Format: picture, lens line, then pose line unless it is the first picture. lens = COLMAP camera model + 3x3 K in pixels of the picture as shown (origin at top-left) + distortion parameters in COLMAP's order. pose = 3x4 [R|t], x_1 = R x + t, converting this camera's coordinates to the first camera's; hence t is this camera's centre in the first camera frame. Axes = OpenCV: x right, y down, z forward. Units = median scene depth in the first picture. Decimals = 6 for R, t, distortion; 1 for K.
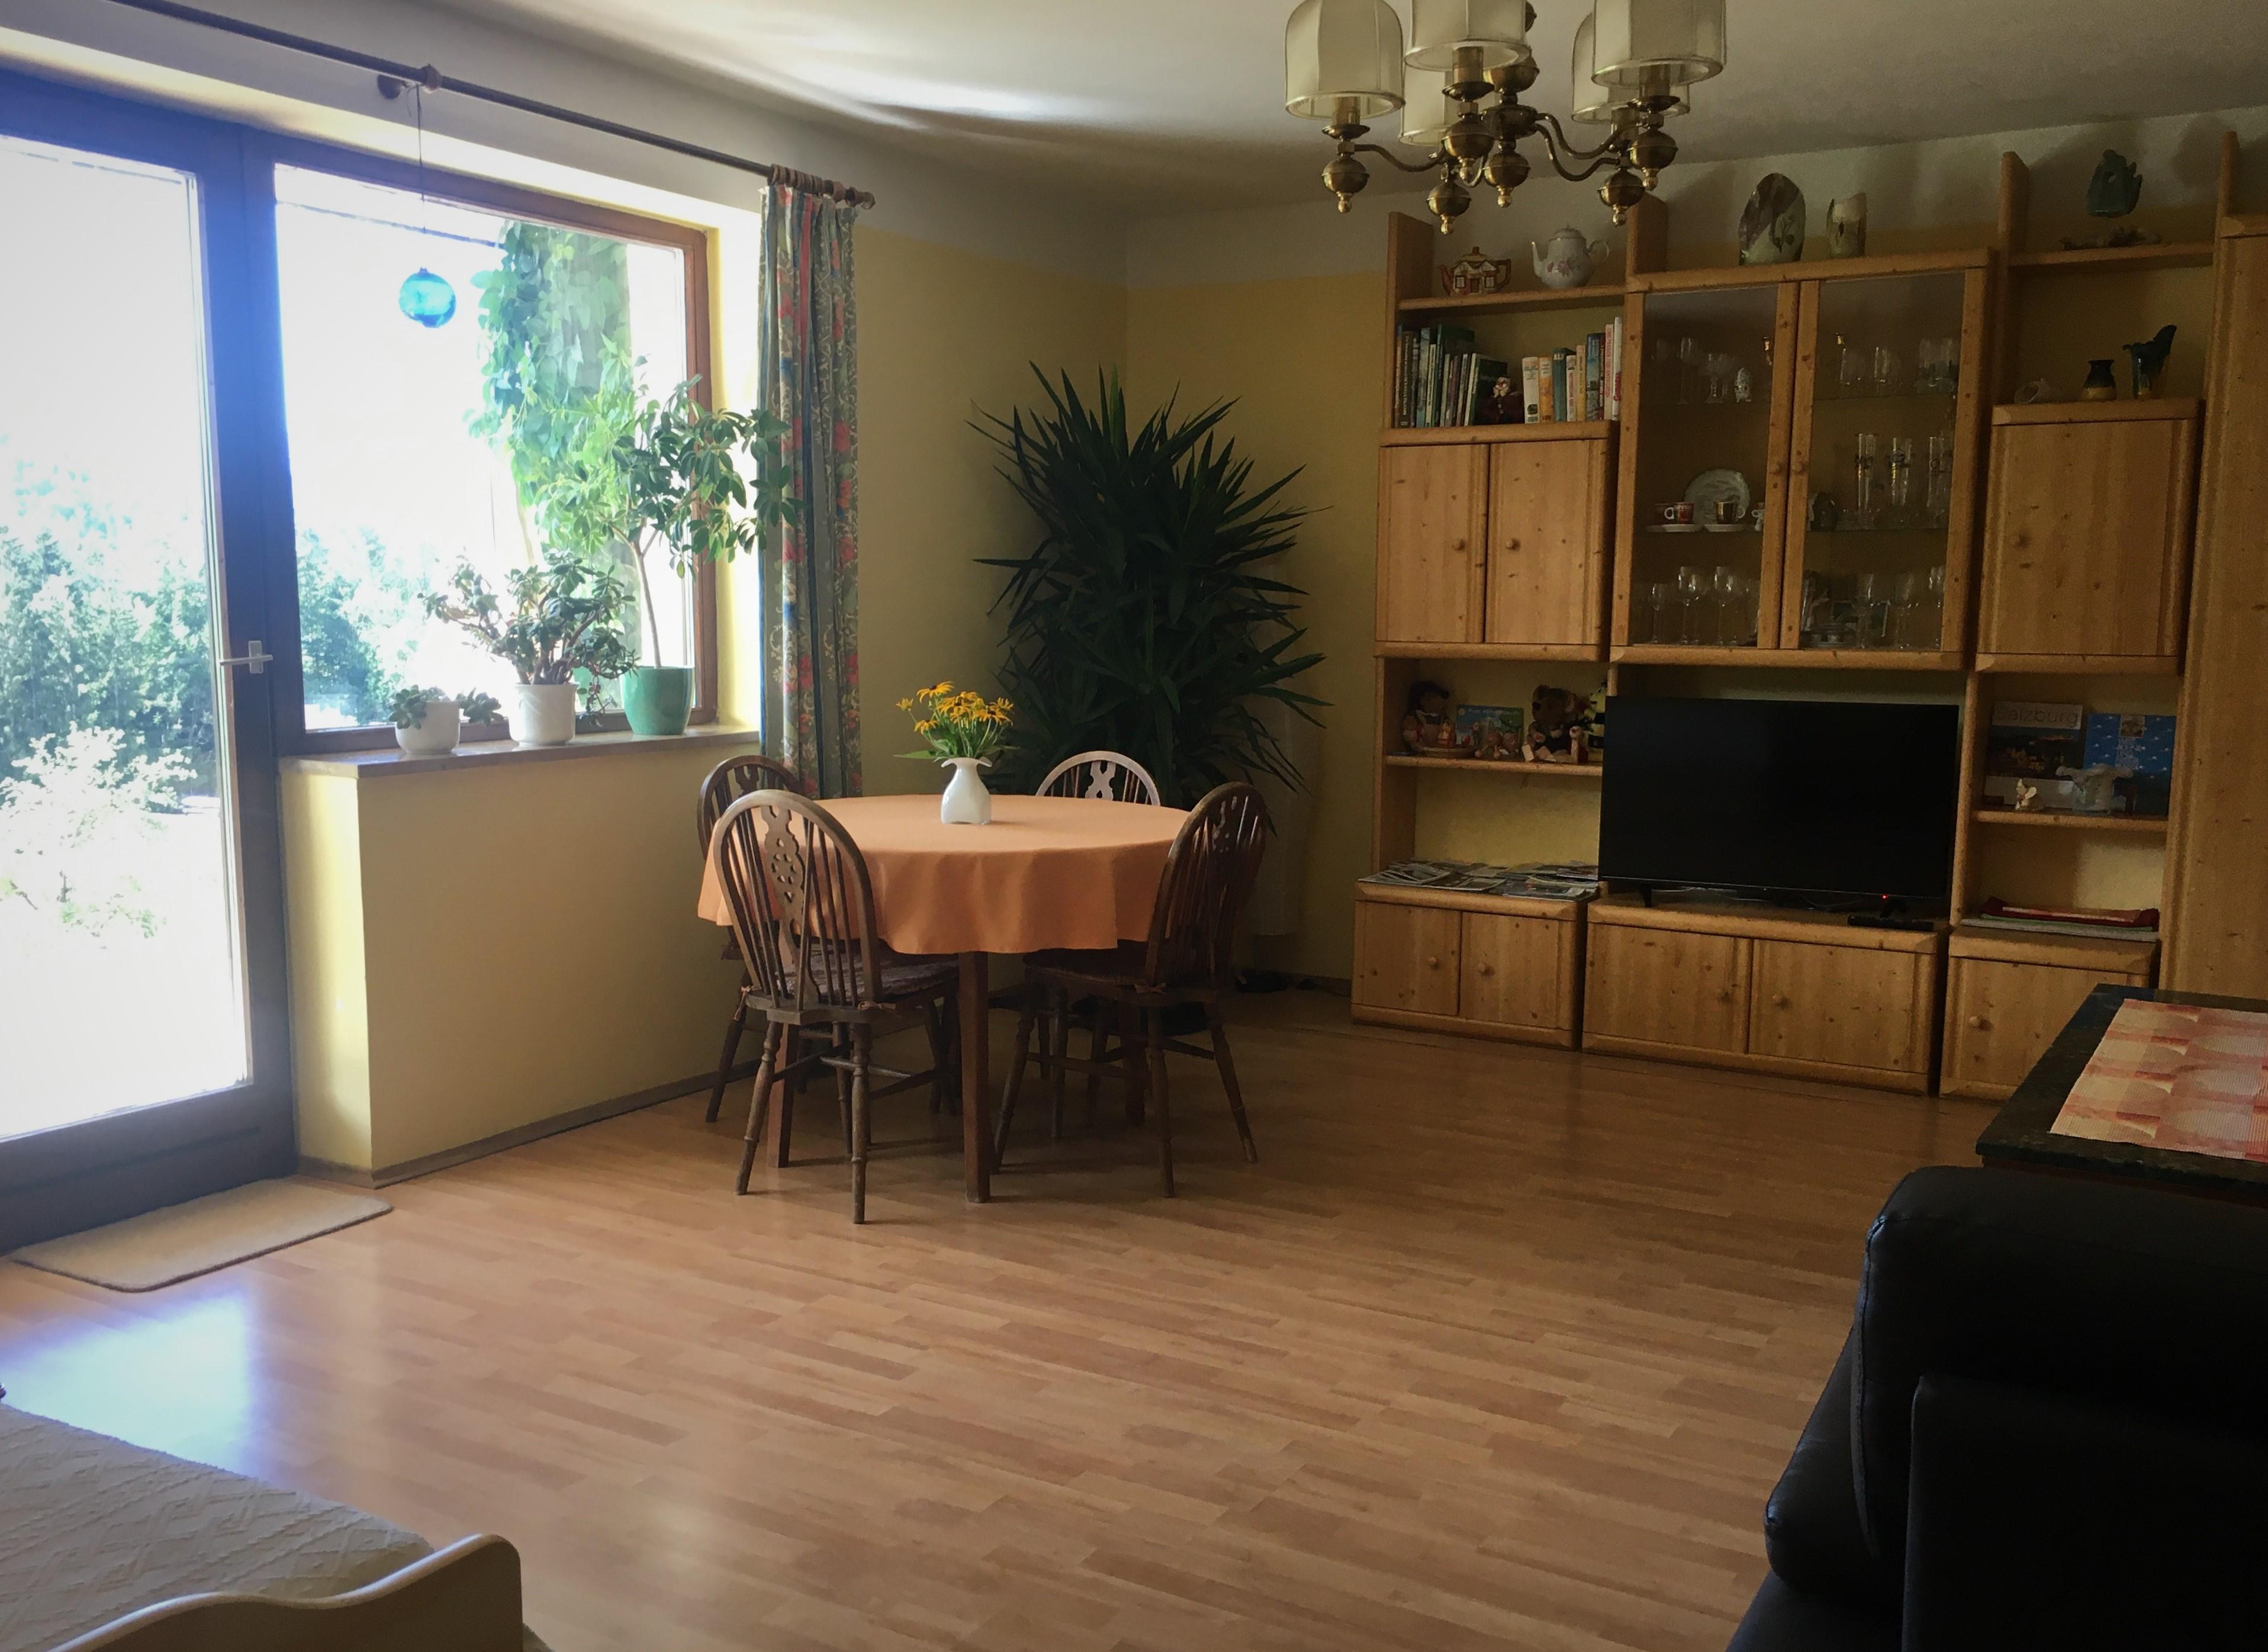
lens RADIAL K [[1993.2, 0, 1134.0], [0, 1993.2, 826.0], [0, 0, 1]] dist [0.001776, -0.000412]
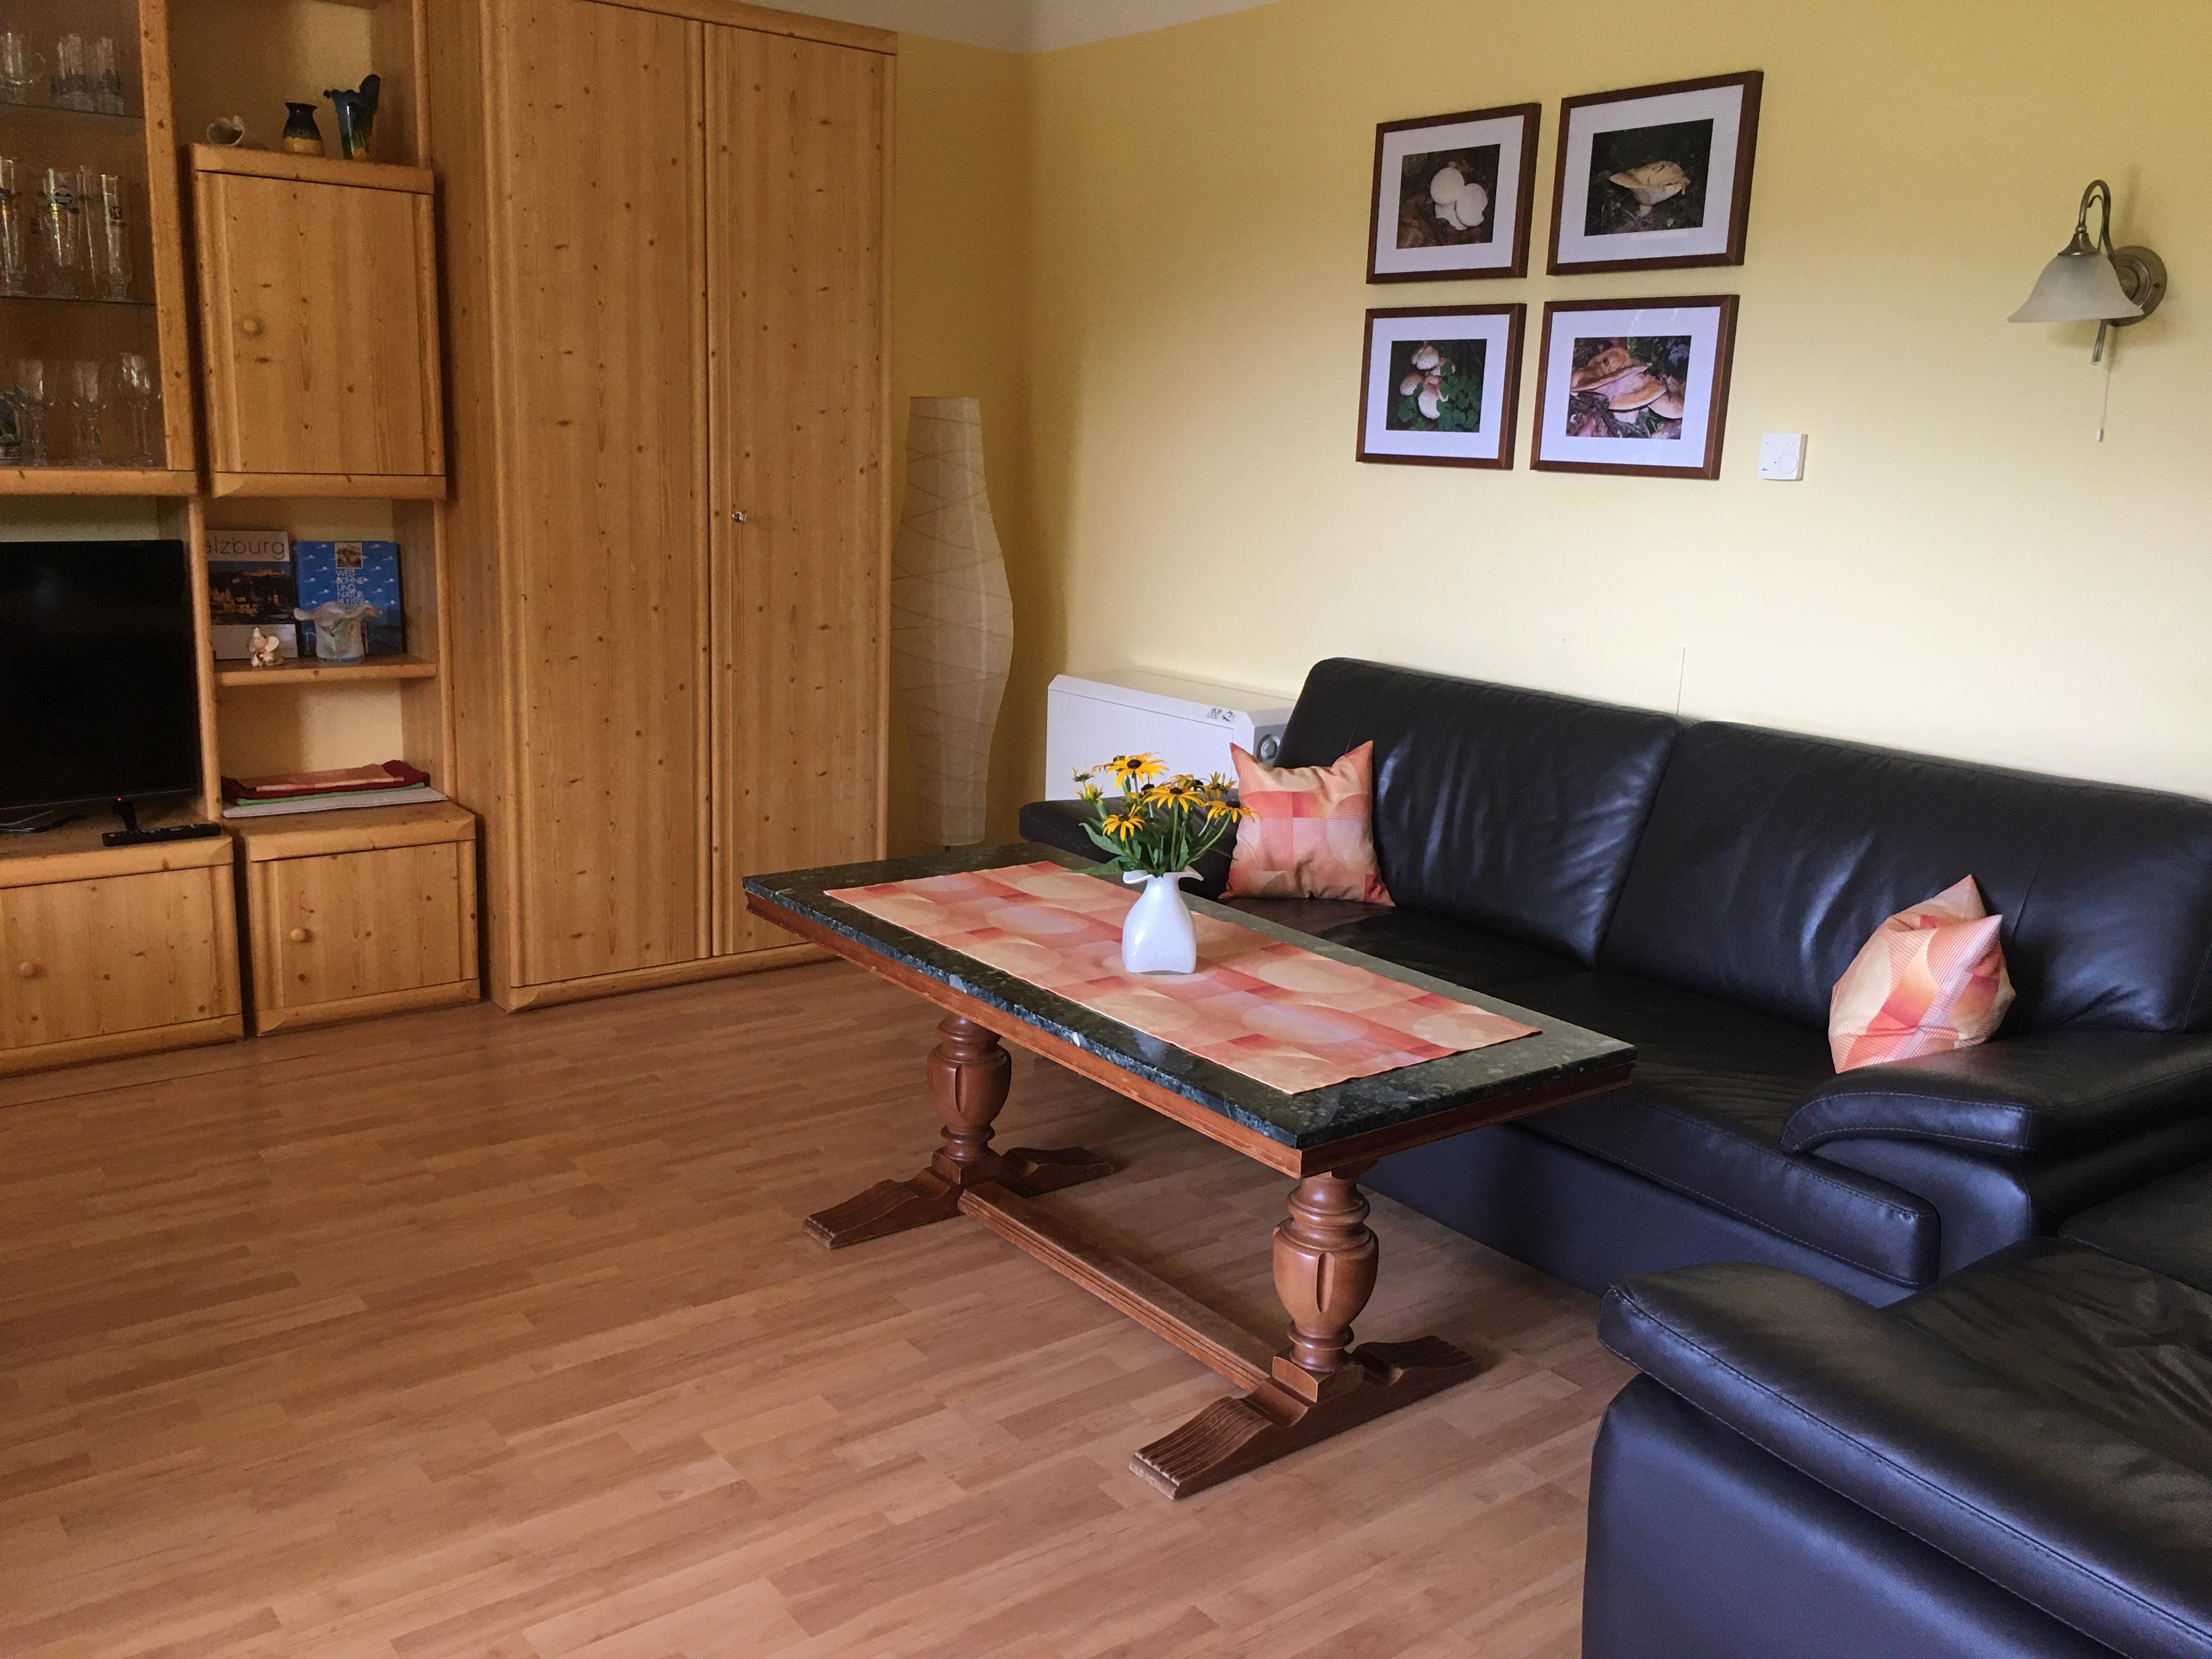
lens RADIAL K [[1852.4, 0, 1106.0], [0, 1852.4, 829.5], [0, 0, 1]] dist [-0.003253, -0.005363]
pose [[0.364349, -0.189394, 0.911800, -0.135507], [0.073179, 0.981896, 0.174712, -0.051179], [-0.928383, 0.003068, 0.371612, 0.415567]]
